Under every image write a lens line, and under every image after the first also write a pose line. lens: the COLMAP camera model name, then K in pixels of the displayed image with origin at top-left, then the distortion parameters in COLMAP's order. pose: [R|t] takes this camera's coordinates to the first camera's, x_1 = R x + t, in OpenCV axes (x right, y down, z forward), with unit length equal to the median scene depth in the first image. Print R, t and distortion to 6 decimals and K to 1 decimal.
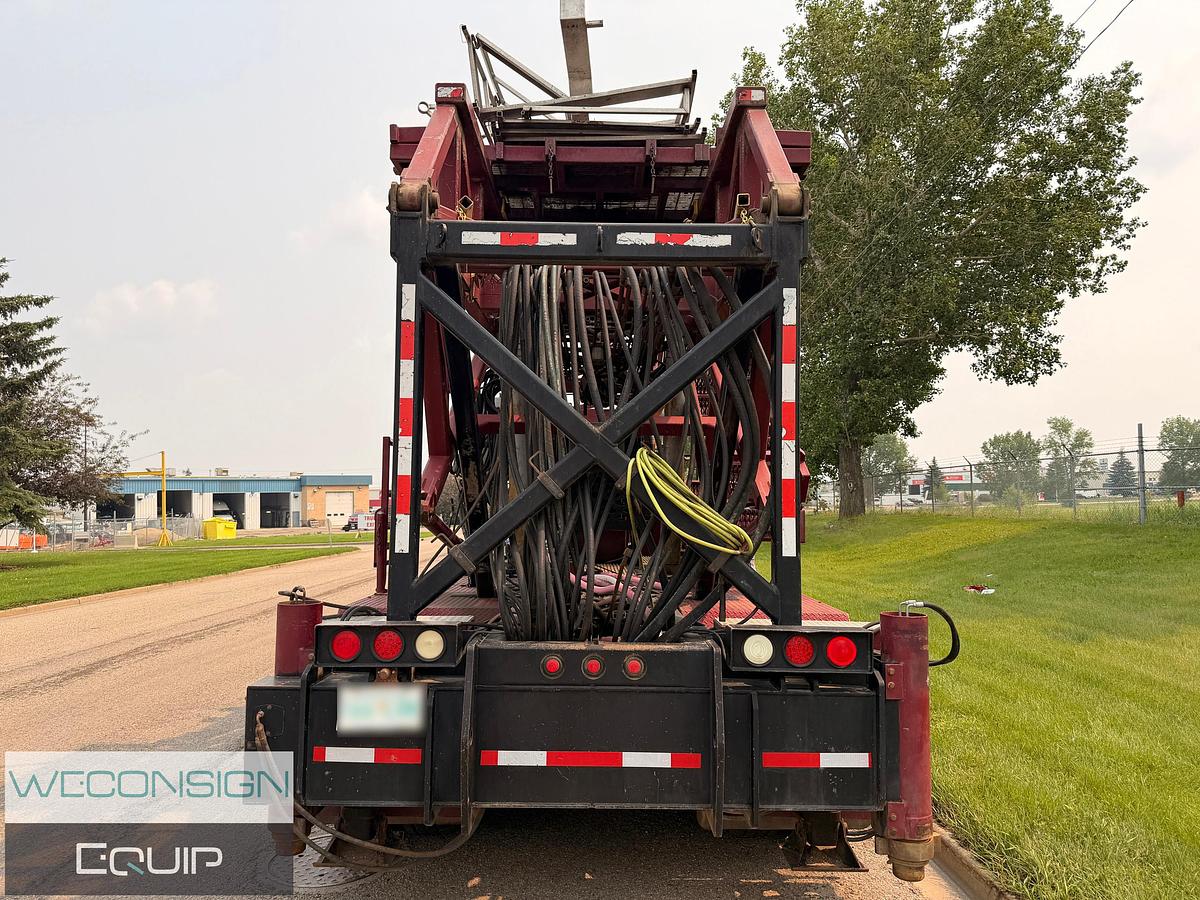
lens RADIAL K [[892.5, 0, 597.9], [0, 892.5, 457.4], [0, 0, 1]] dist [0.108892, -0.157514]
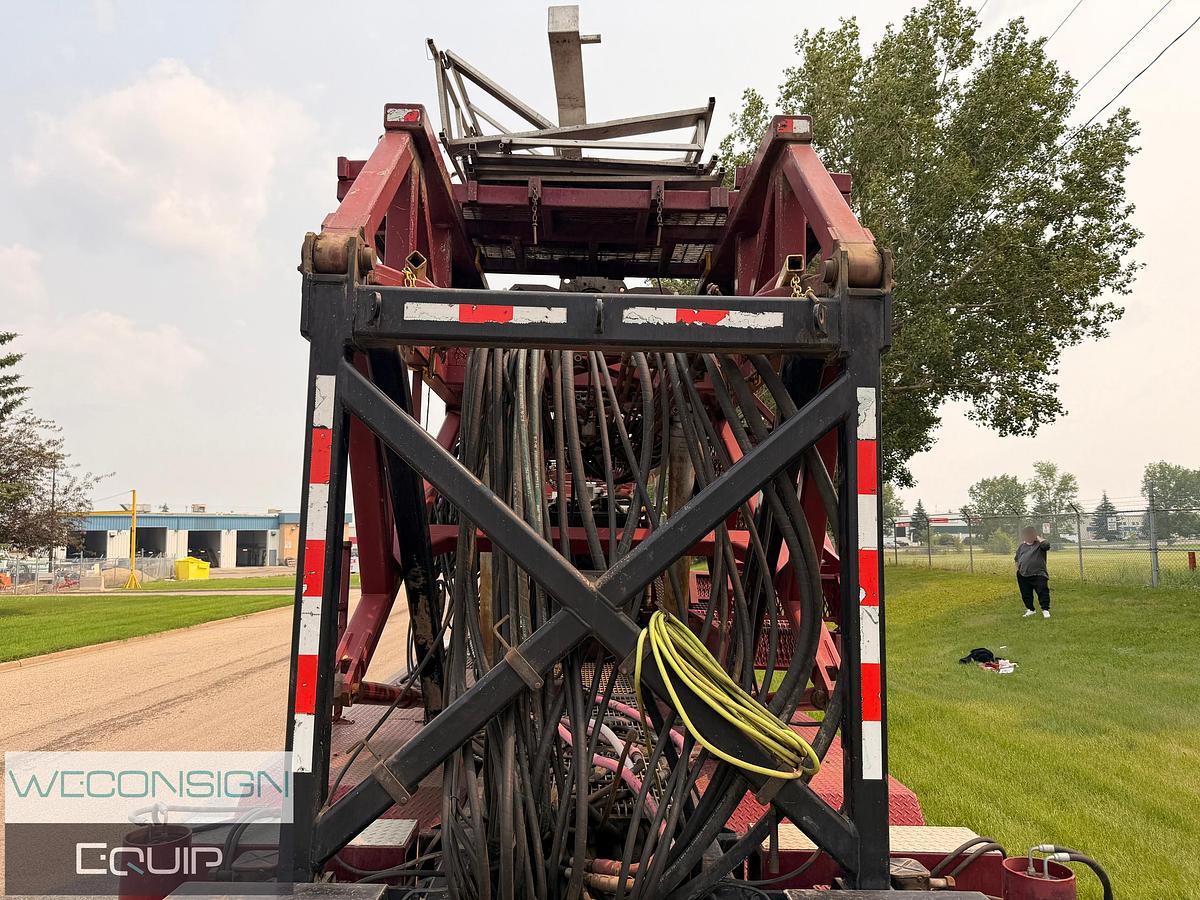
lens RADIAL K [[872.0, 0, 597.6], [0, 872.0, 448.1], [0, 0, 1]] dist [0.112952, -0.143372]
pose [[0.999795, 0.010650, 0.017210, -0.006517], [-0.009876, 0.998960, -0.044504, -0.071171], [-0.017666, 0.044325, 0.998861, 0.206344]]
